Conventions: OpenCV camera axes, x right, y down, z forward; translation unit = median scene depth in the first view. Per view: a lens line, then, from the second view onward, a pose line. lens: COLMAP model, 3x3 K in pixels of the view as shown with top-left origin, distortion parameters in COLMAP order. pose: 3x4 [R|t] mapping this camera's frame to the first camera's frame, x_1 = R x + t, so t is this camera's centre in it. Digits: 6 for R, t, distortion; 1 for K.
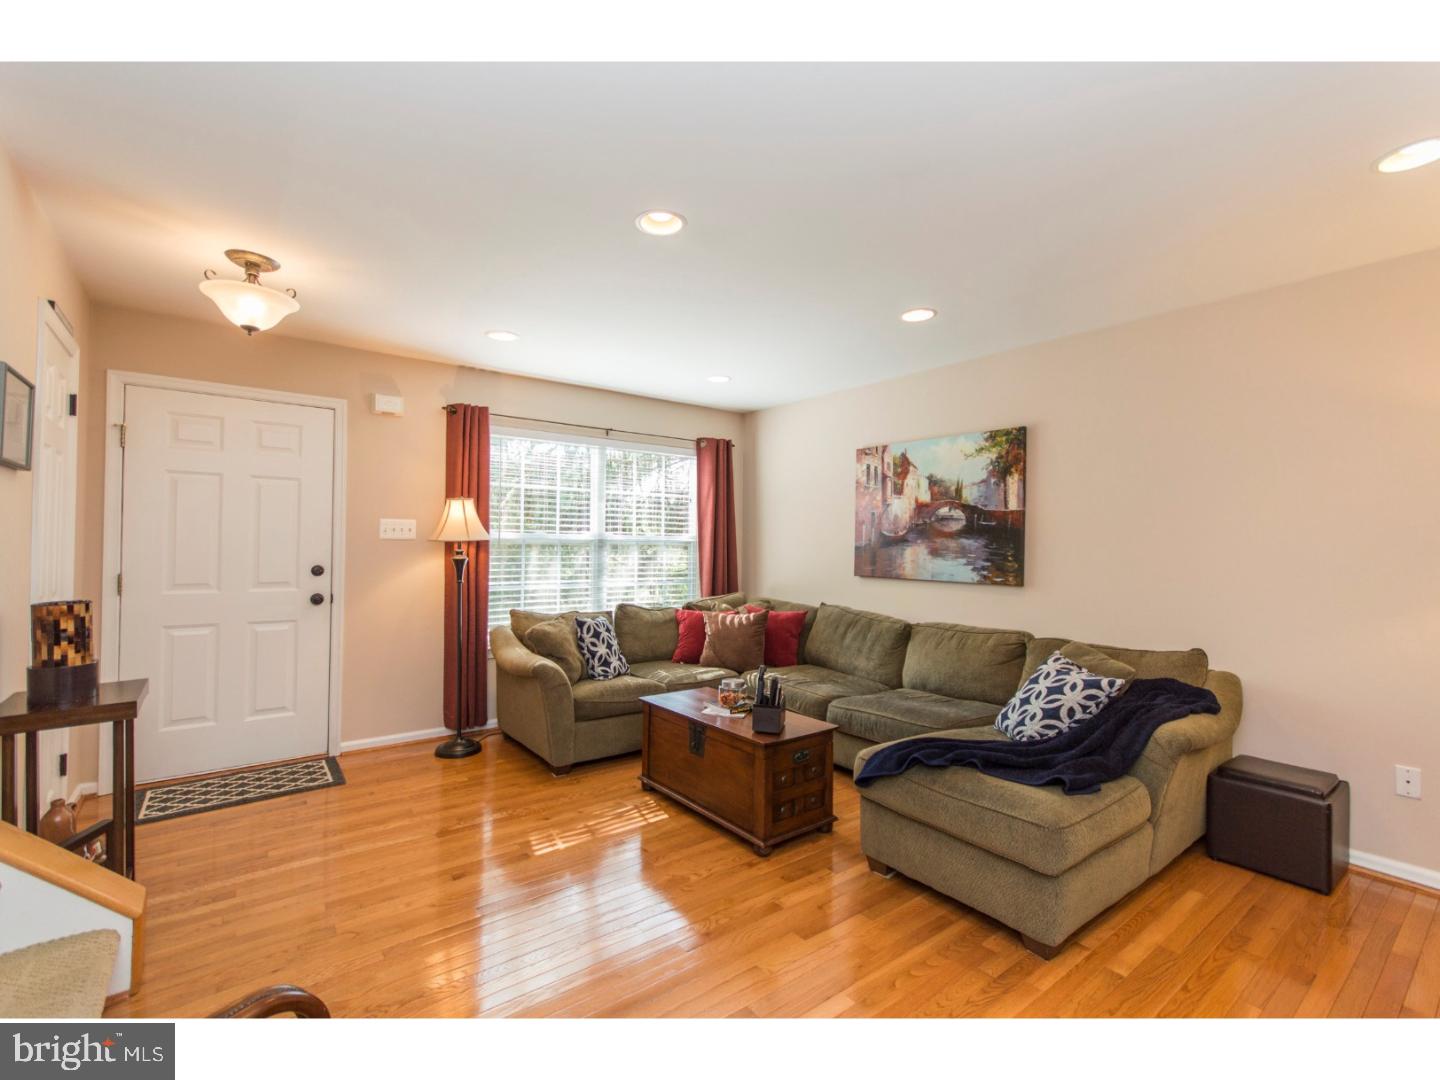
lens RADIAL K [[644.4, 0, 709.1], [0, 644.4, 539.6], [0, 0, 1]] dist [-0.001426, -0.000909]
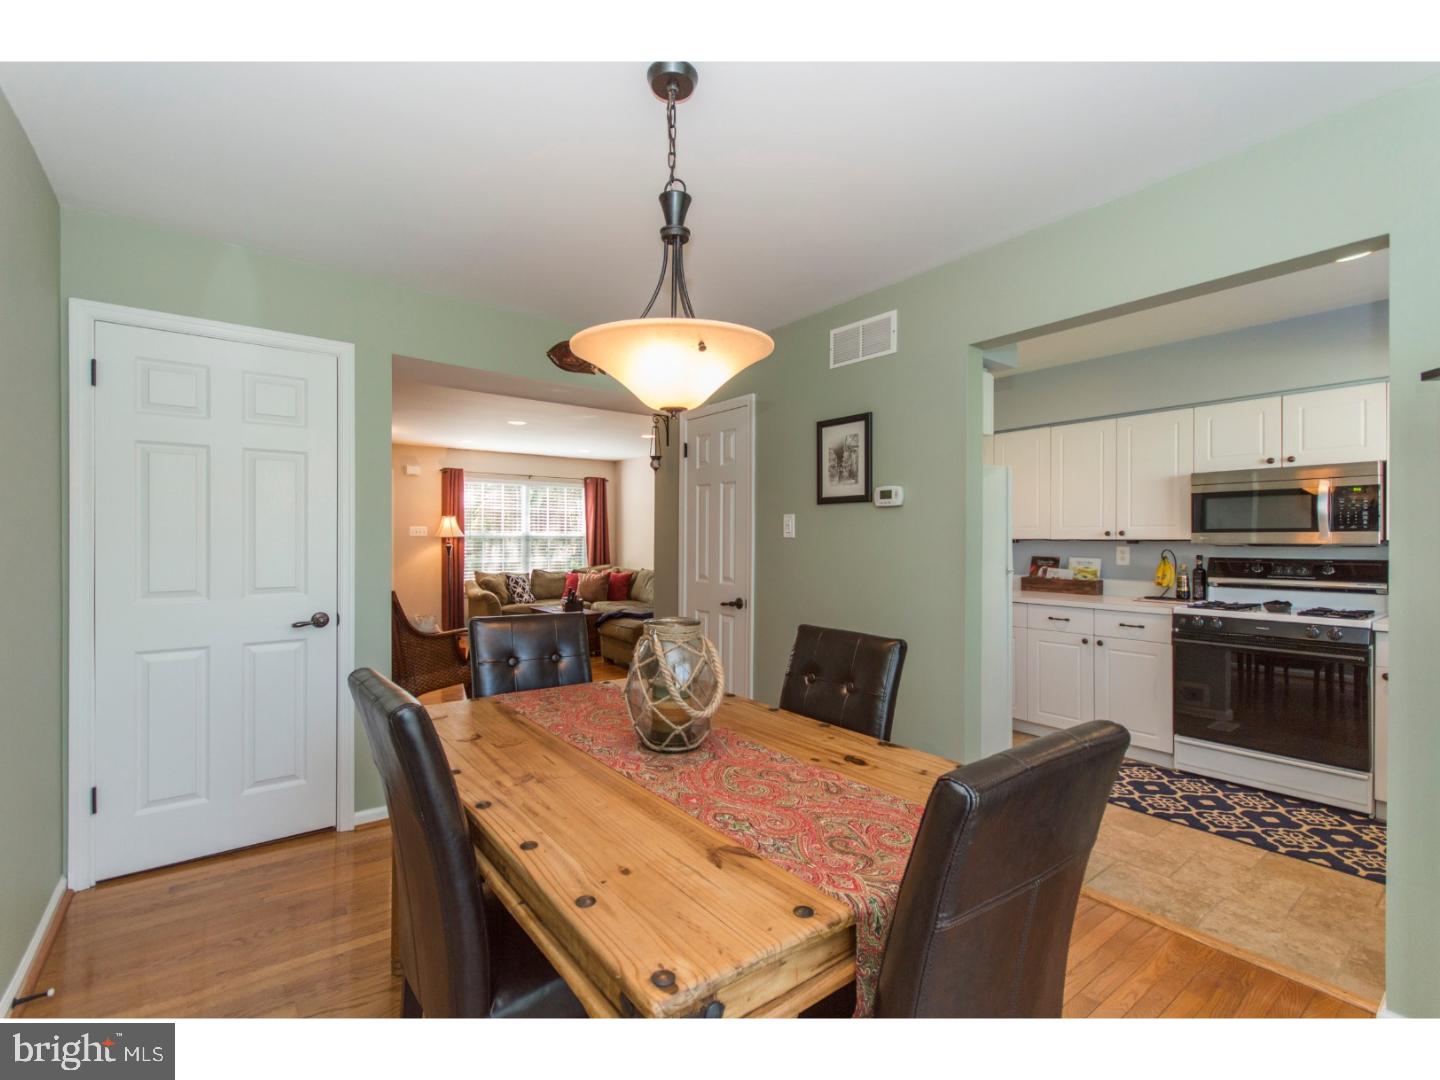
lens RADIAL K [[644.4, 0, 709.1], [0, 644.4, 539.6], [0, 0, 1]] dist [-0.001426, -0.000909]
pose [[0.999973, -0.007212, -0.001606, 0.417904], [0.007229, 0.999914, 0.010966, -0.006074], [0.001527, -0.010978, 0.999939, -0.985469]]
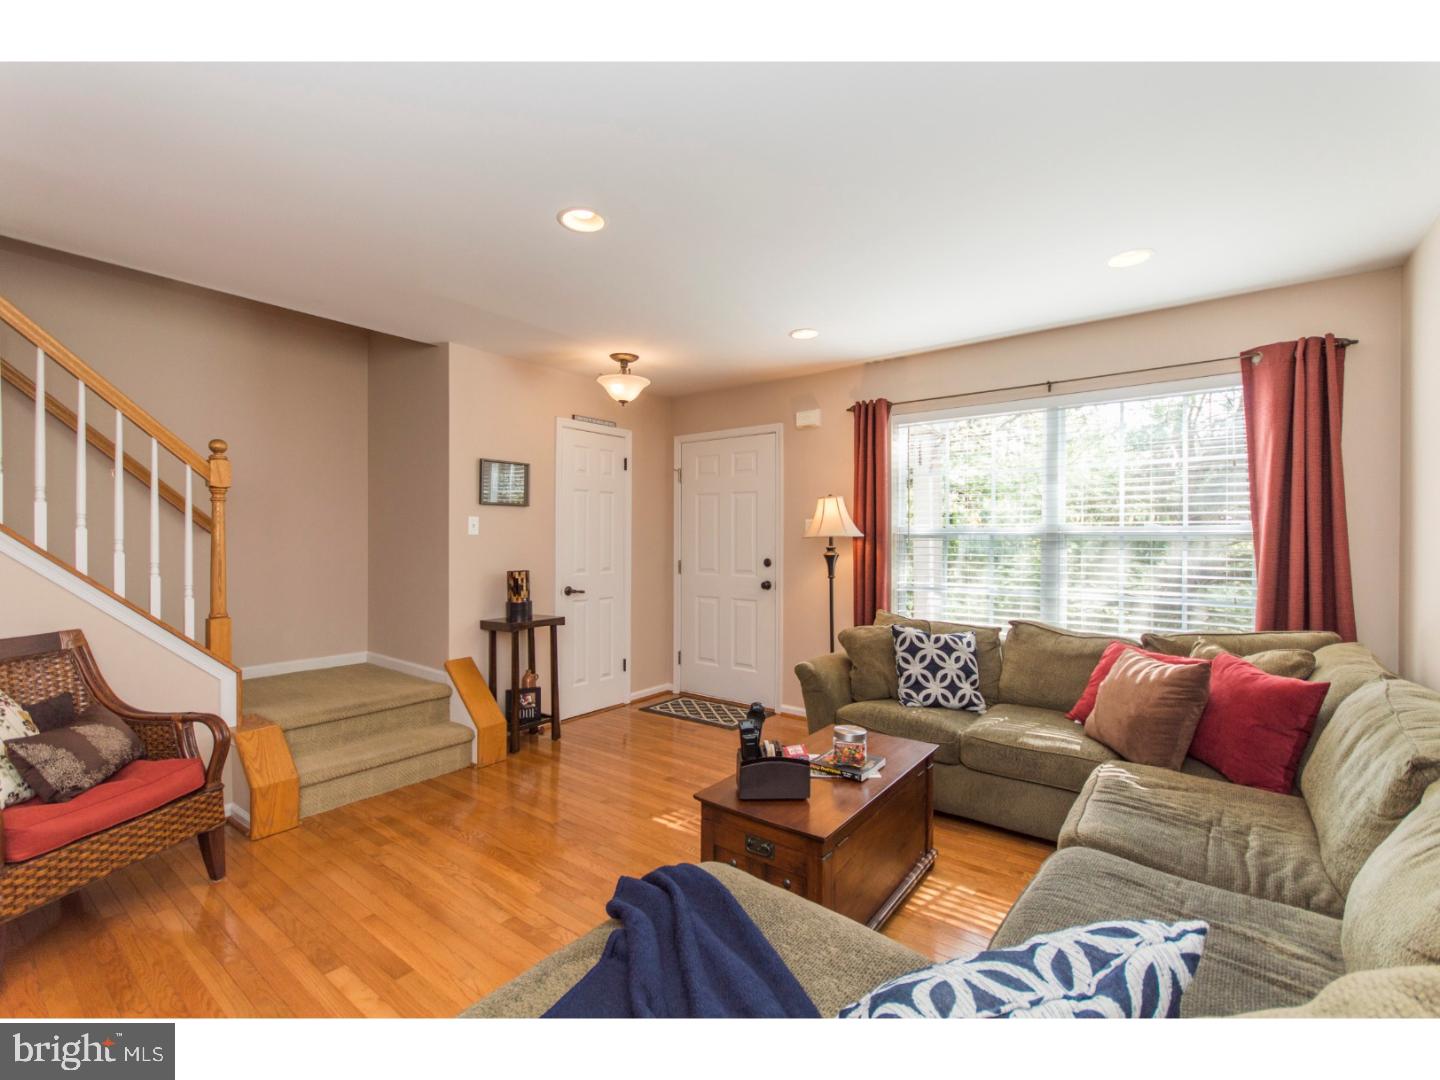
lens RADIAL K [[644.4, 0, 709.1], [0, 644.4, 539.6], [0, 0, 1]] dist [-0.001426, -0.000909]
pose [[0.249721, -0.007951, -0.968285, 0.533592], [0.011271, 0.999922, -0.005304, 0.007662], [0.968252, -0.009589, 0.249792, 0.517863]]
